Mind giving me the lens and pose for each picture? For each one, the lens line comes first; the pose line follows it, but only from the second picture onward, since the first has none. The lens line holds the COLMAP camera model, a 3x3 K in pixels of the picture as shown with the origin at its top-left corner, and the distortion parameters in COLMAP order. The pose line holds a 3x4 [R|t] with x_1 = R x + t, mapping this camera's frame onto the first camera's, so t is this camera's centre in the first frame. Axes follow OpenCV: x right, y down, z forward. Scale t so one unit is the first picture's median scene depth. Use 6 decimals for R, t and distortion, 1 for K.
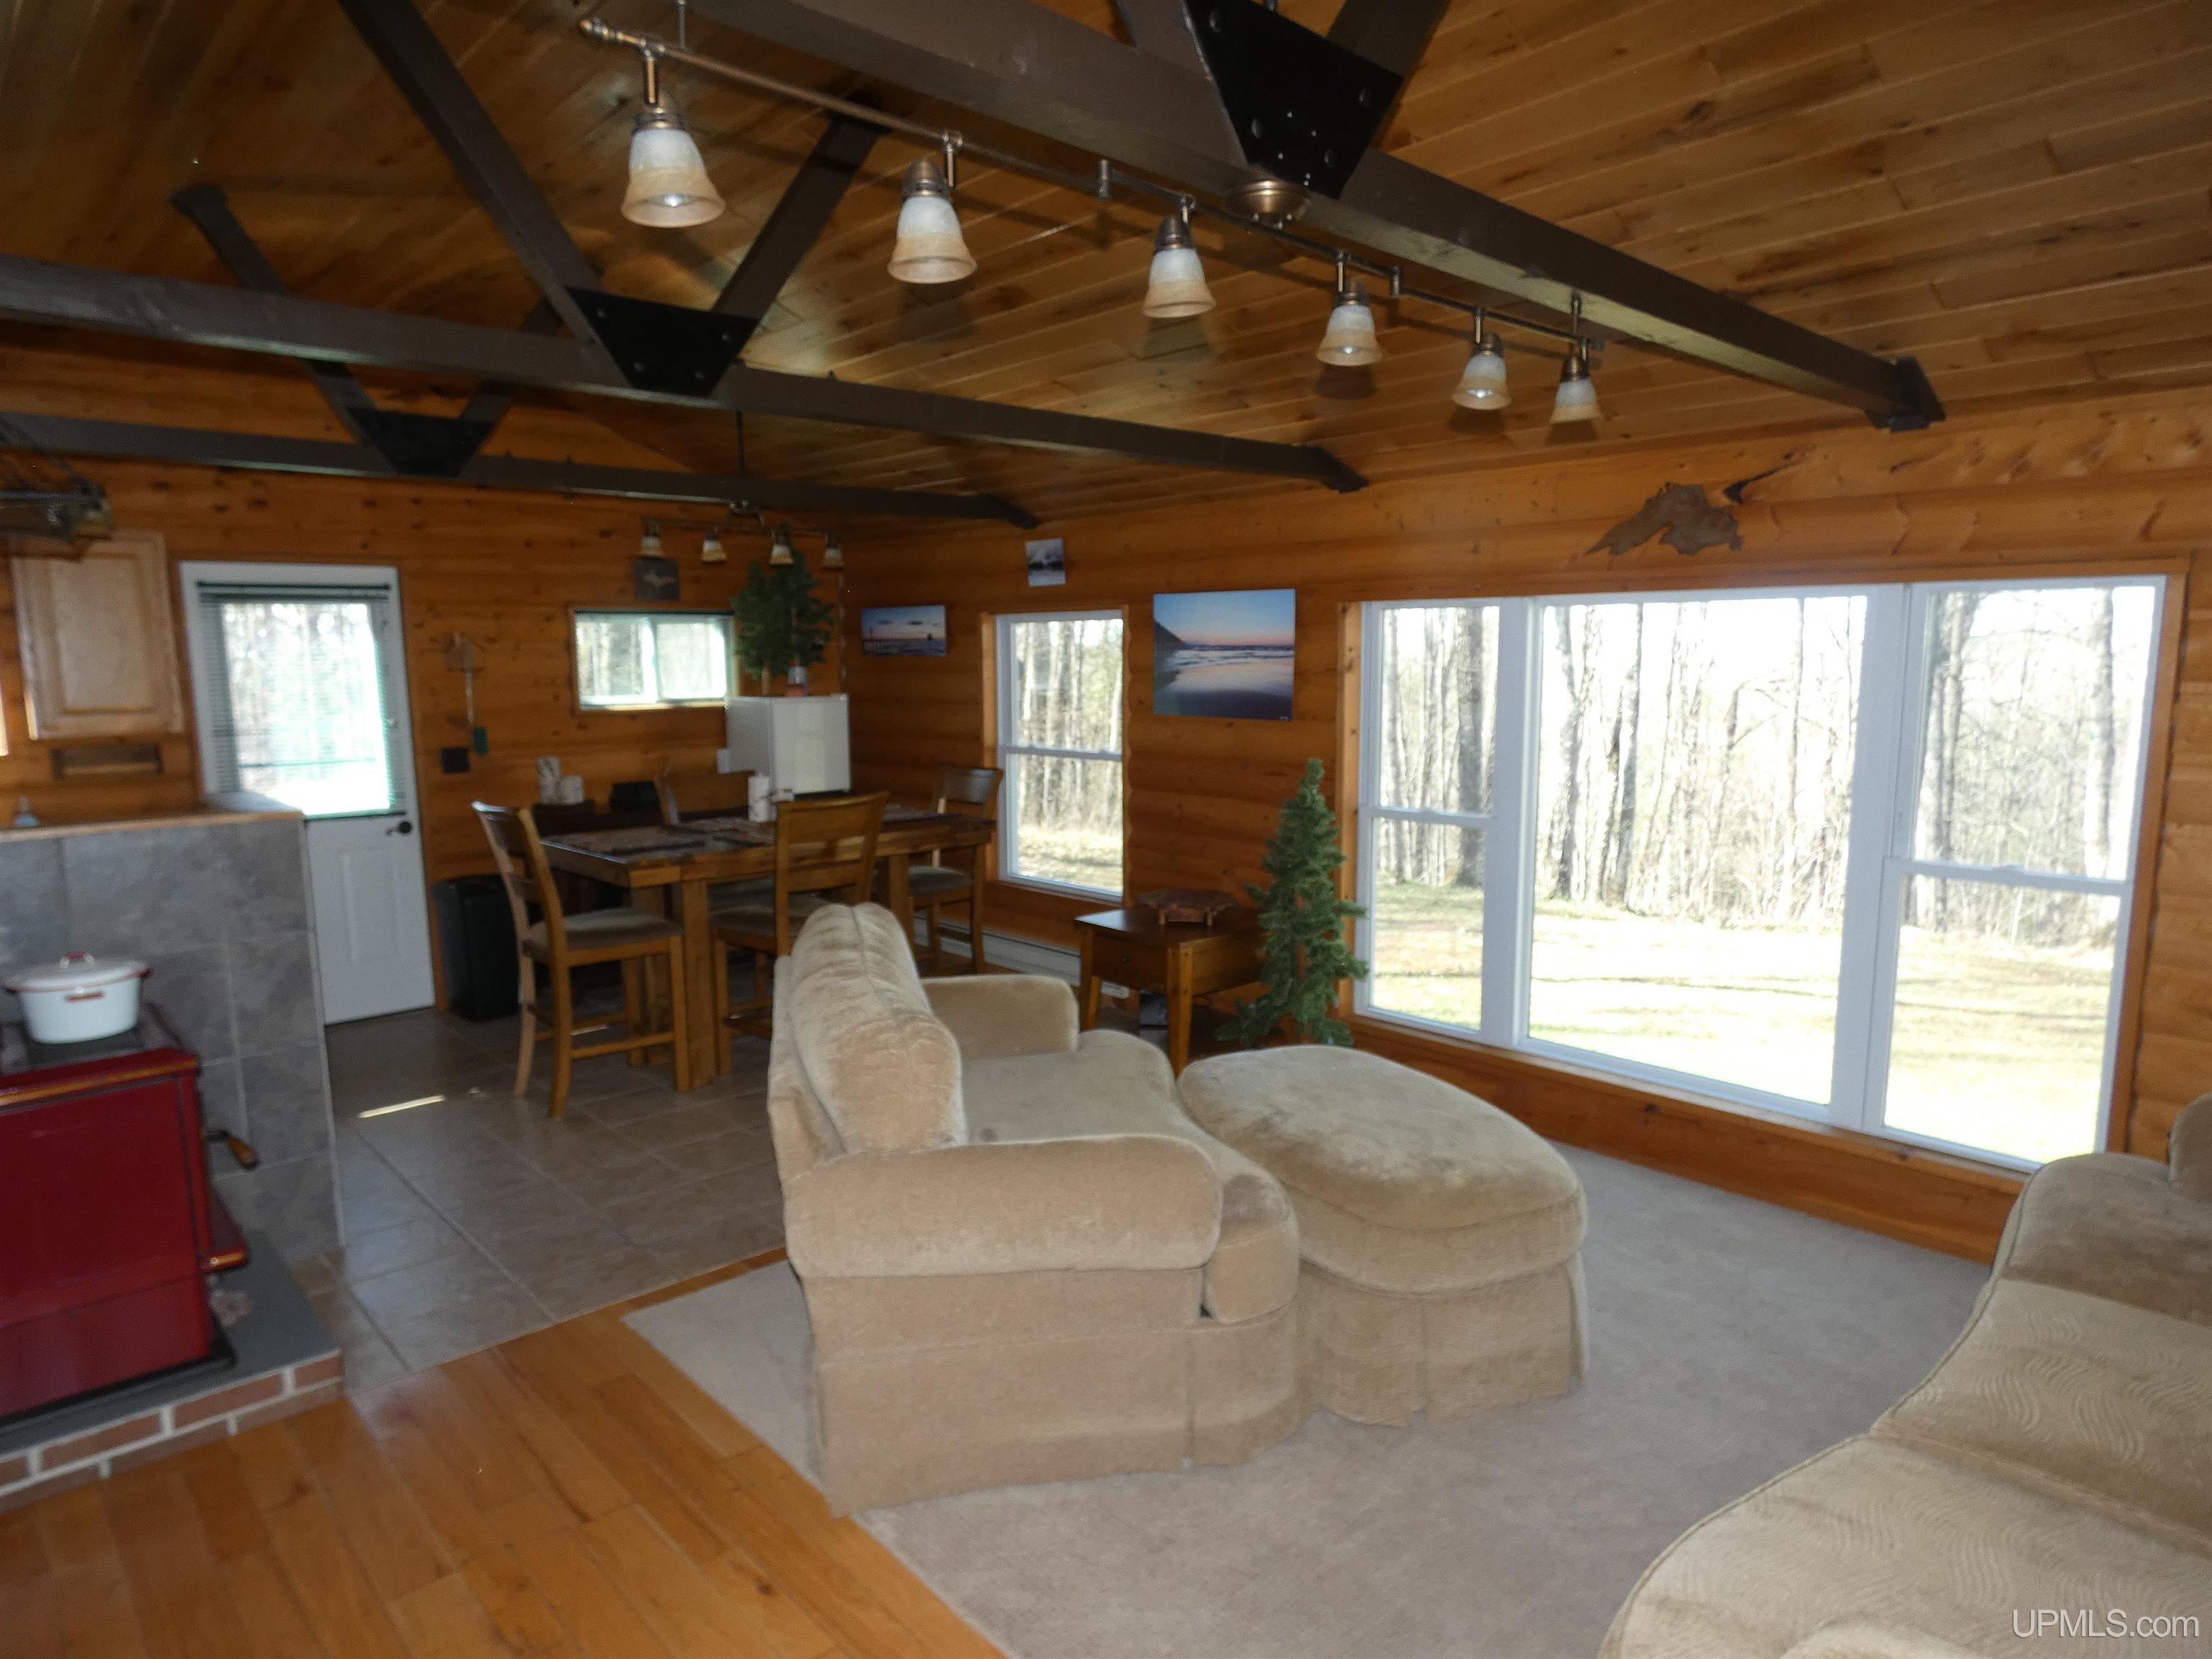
lens RADIAL K [[1322.6, 0, 1105.6], [0, 1322.6, 833.0], [0, 0, 1]] dist [-0.000362, -0.002963]
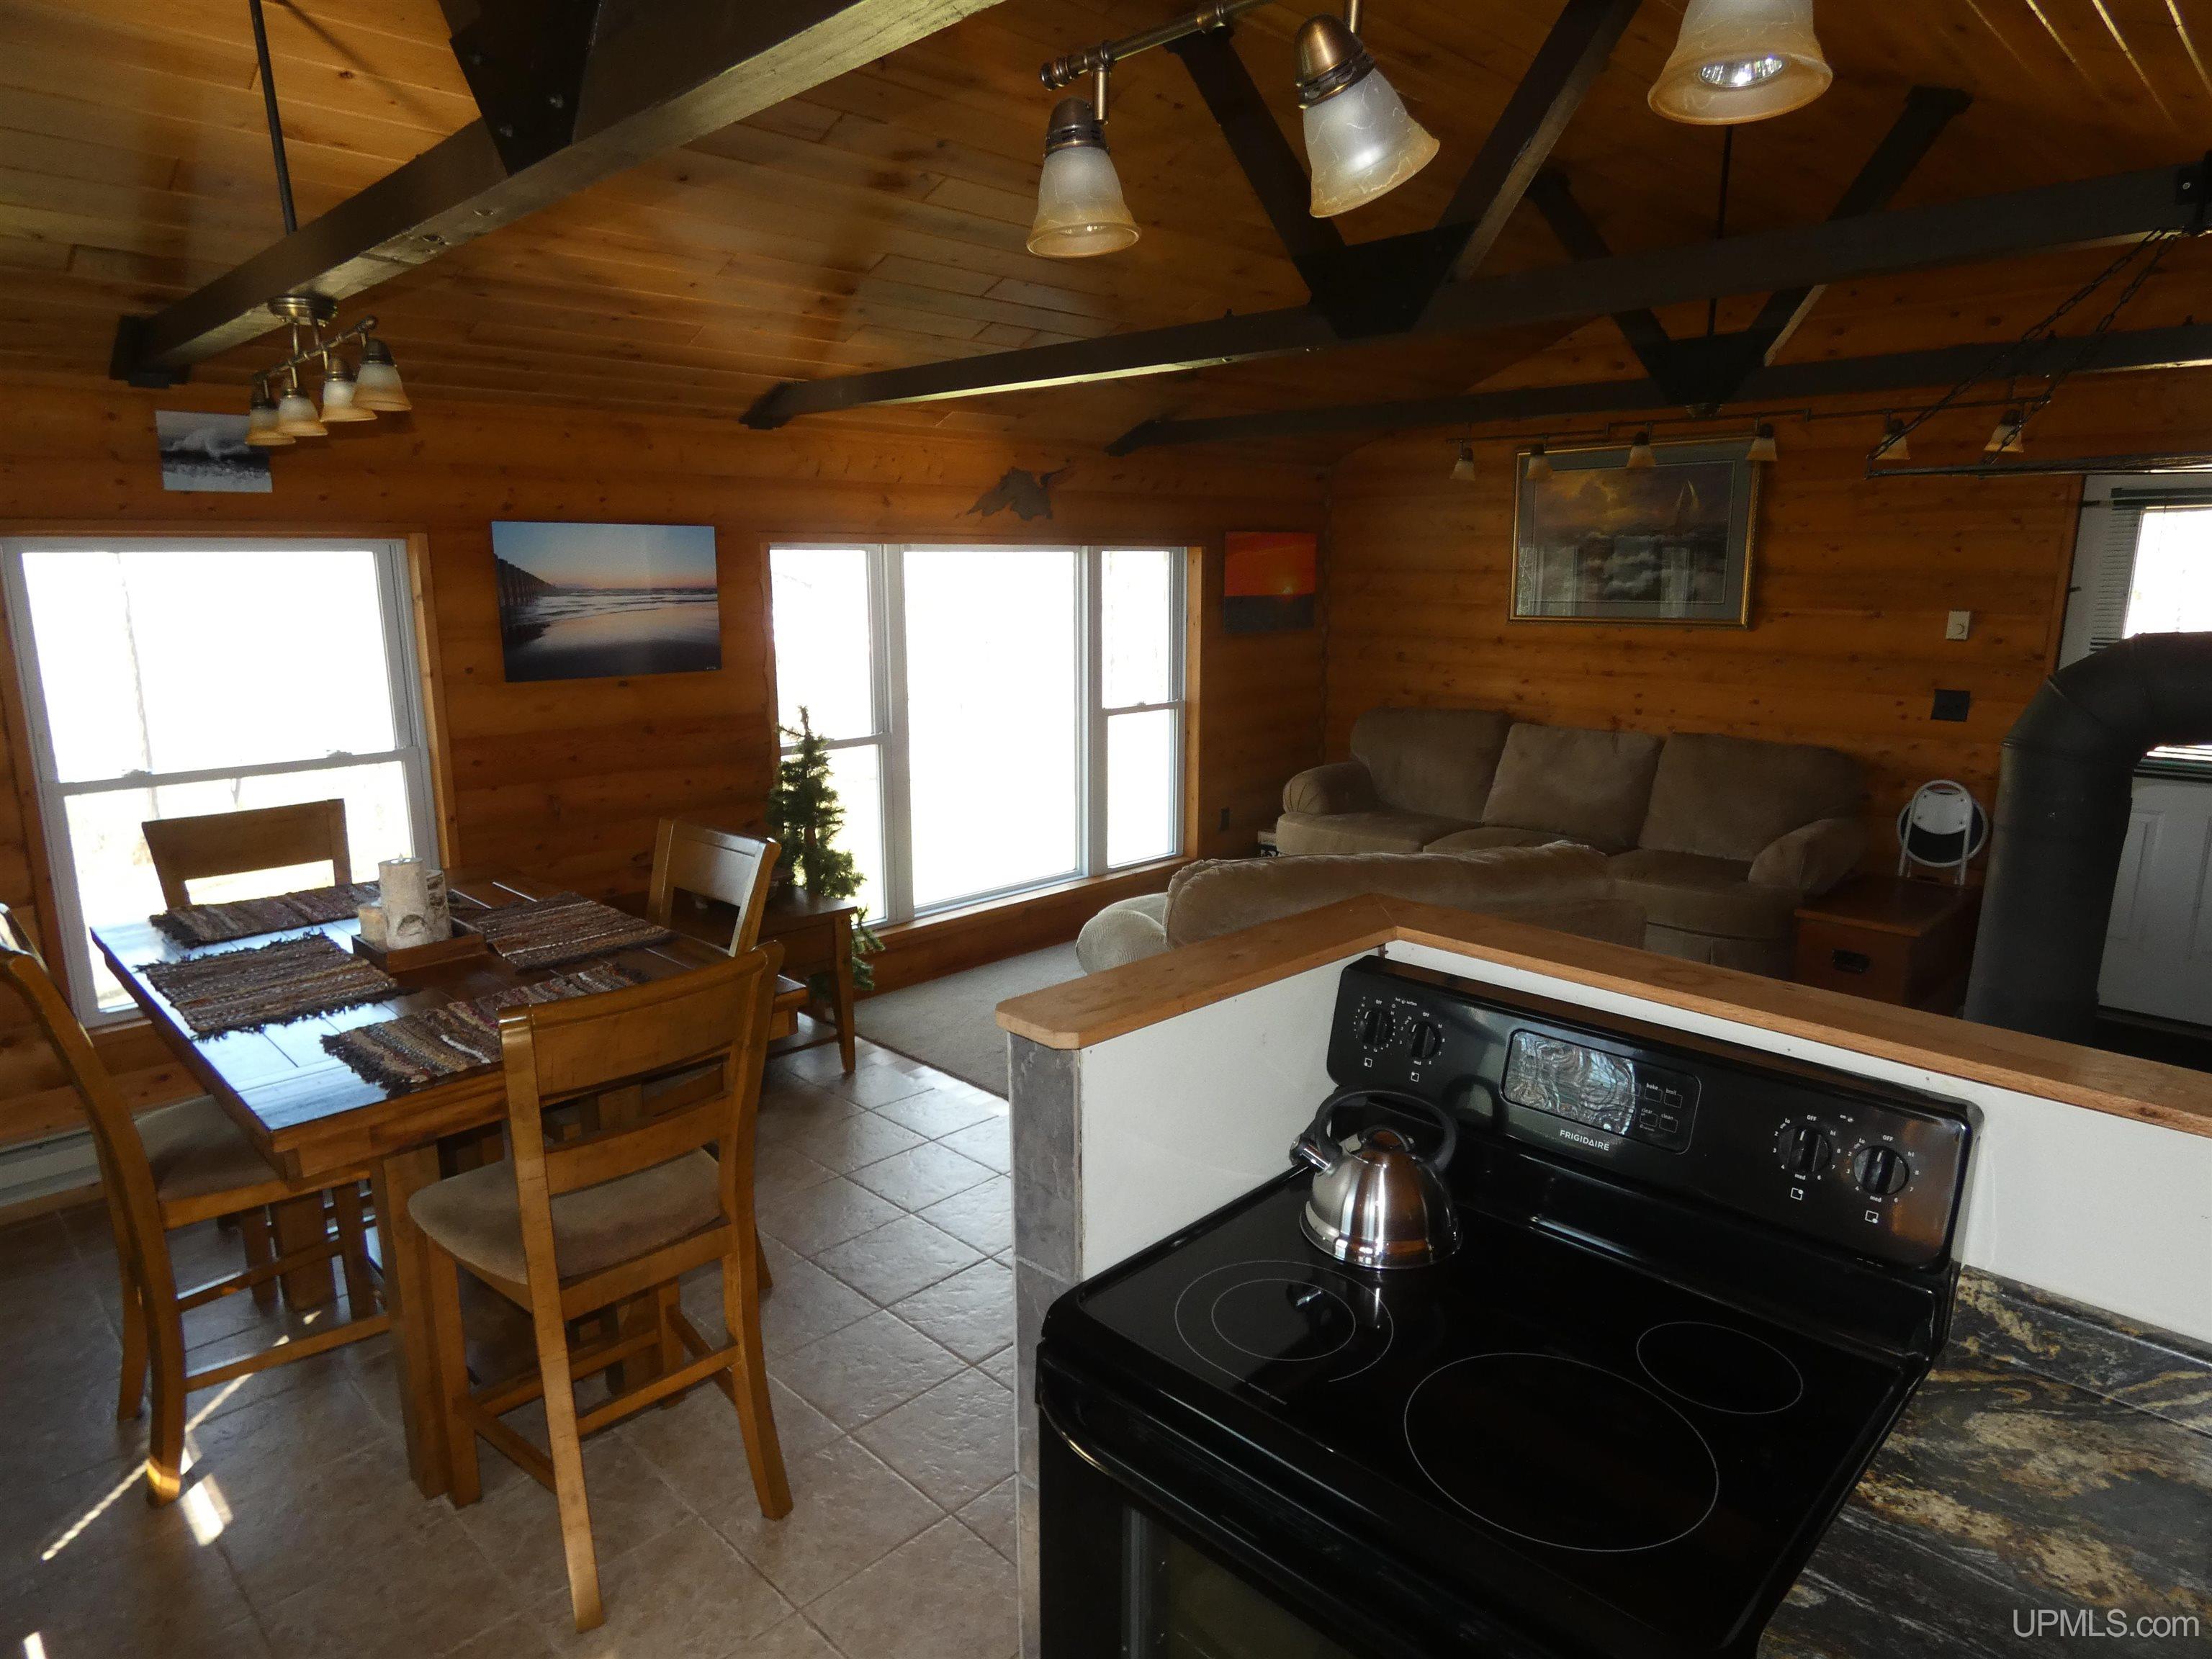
lens RADIAL K [[1322.6, 0, 1111.7], [0, 1322.6, 832.4], [0, 0, 1]] dist [-0.000362, -0.002963]
pose [[-0.043349, -0.194505, 0.979943, -0.796741], [0.141287, 0.969814, 0.198744, -0.118766], [-0.989019, 0.147069, -0.014560, 0.752540]]
